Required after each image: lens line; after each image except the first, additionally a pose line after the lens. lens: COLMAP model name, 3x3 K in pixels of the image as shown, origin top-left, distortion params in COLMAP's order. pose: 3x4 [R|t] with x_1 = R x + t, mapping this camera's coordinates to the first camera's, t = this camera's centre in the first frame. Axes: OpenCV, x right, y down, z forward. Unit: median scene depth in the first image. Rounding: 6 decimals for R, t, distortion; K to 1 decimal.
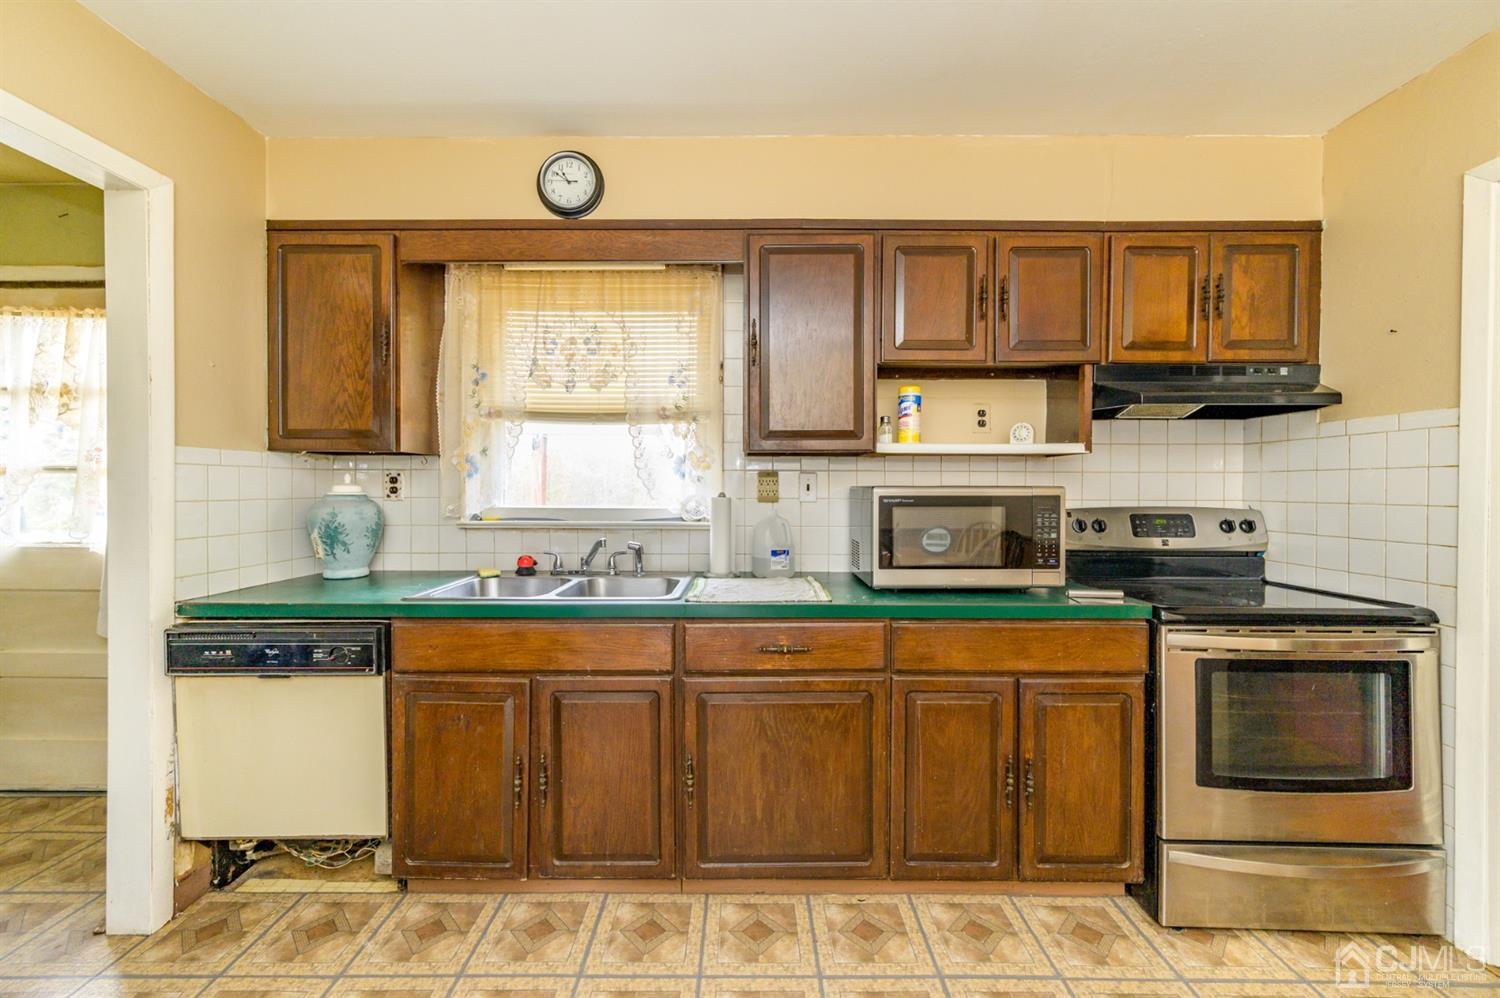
lens RADIAL K [[587.9, 0, 748.1], [0, 587.9, 496.0], [0, 0, 1]] dist [-0.001167, -0.000089]
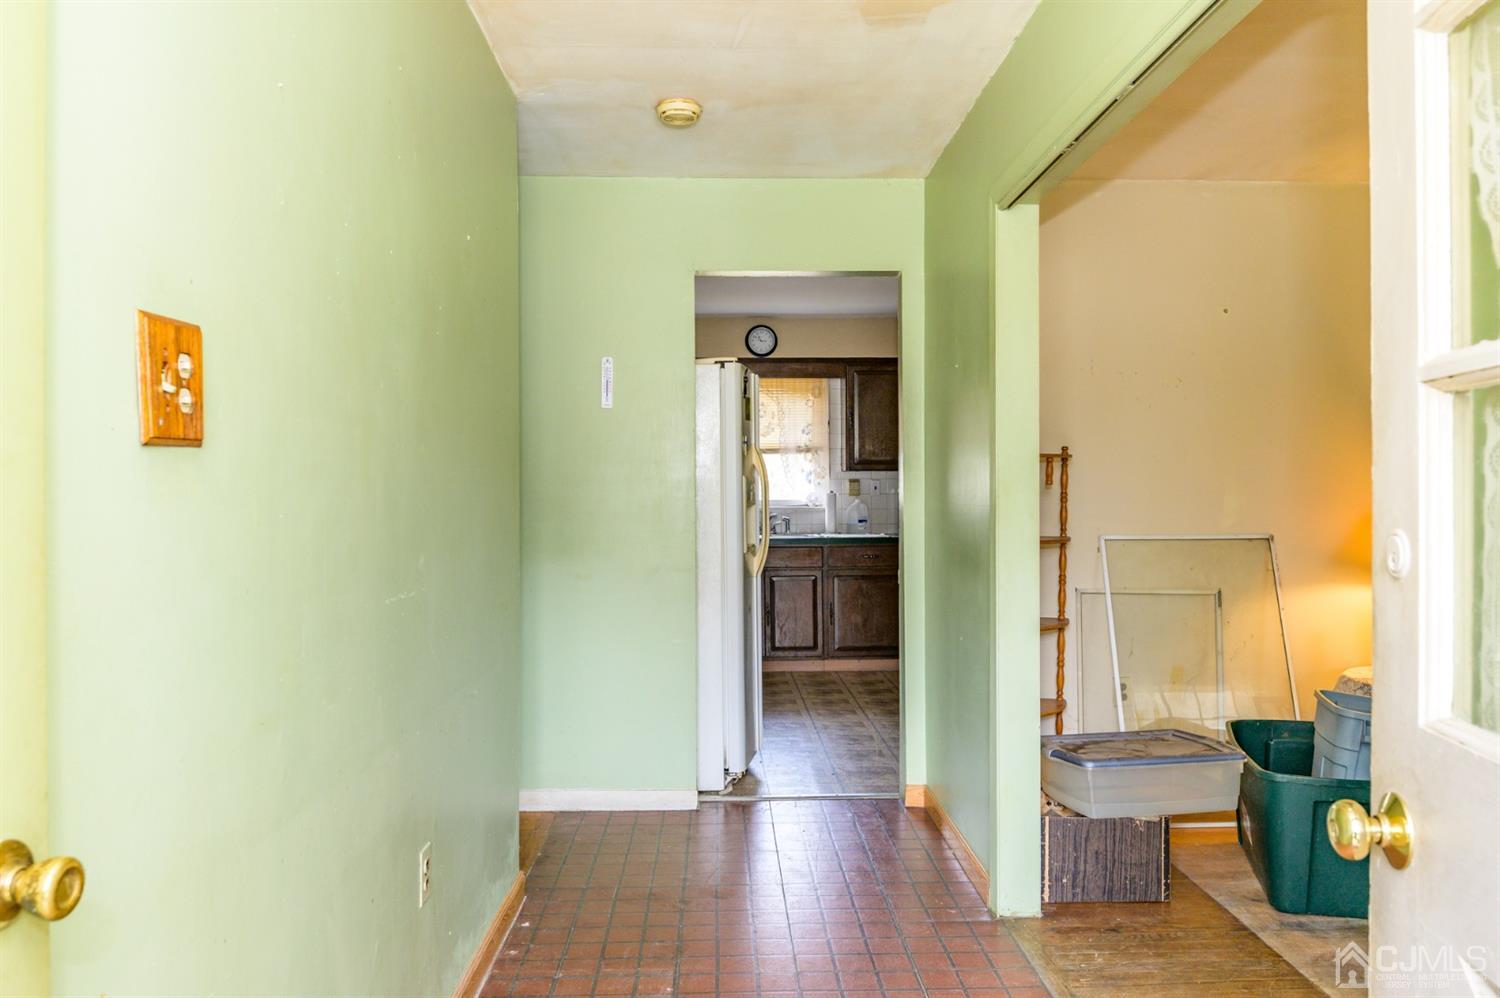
lens RADIAL K [[1032.9, 0, 750.6], [0, 1032.9, 497.4], [0, 0, 1]] dist [-0.000364, -0.000002]
pose [[0.999541, -0.006653, 0.029568, -0.399097], [0.006930, 0.999933, -0.009276, 0.044242], [-0.029504, 0.009477, 0.999520, -2.306280]]
